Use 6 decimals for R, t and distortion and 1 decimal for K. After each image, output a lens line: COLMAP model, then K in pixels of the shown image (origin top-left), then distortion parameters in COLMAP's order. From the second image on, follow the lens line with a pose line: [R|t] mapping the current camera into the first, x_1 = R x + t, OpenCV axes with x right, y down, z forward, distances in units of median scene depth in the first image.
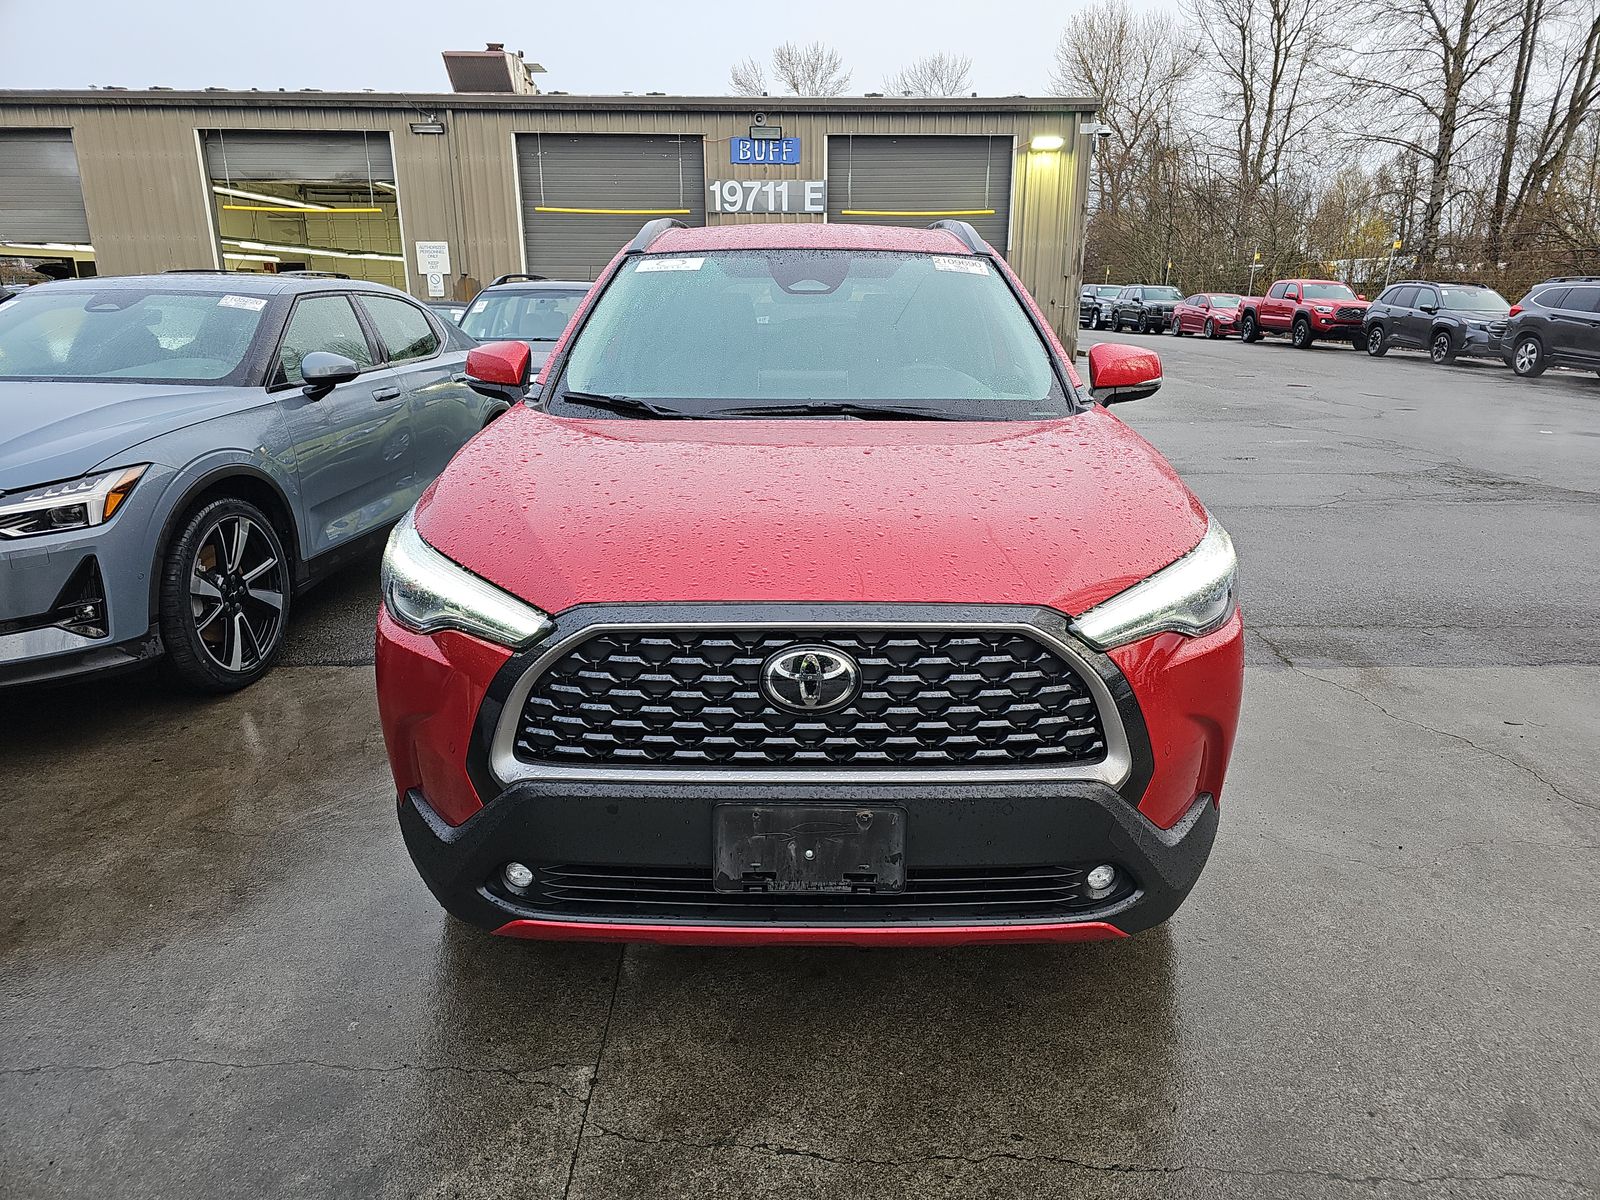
lens RADIAL K [[1061.3, 0, 799.7], [0, 1061.3, 606.7], [0, 0, 1]] dist [0.032636, -0.017517]
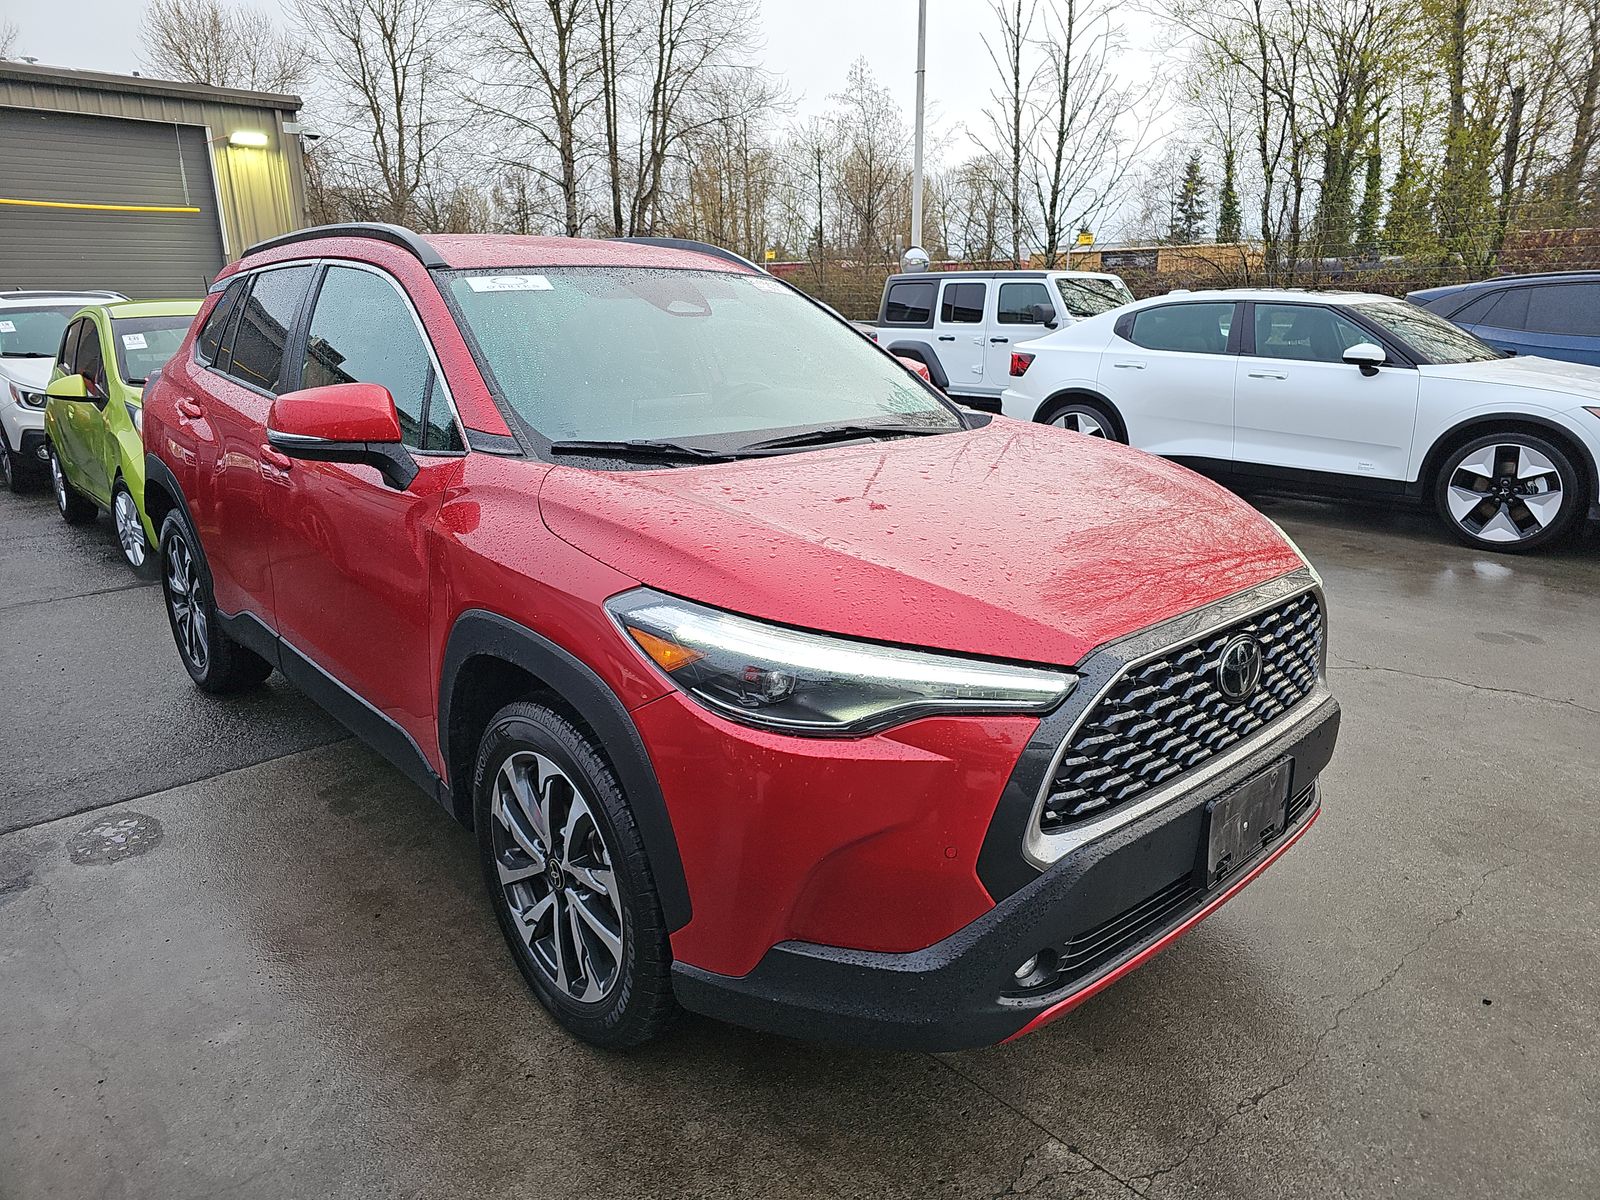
lens RADIAL K [[1061.3, 0, 803.7], [0, 1061.3, 593.2], [0, 0, 1]] dist [0.032636, -0.017517]
pose [[0.755406, -0.175210, 0.631398, -0.403349], [0.187364, 0.981113, 0.048090, -0.059369], [-0.627898, 0.081974, 0.773966, 0.171783]]
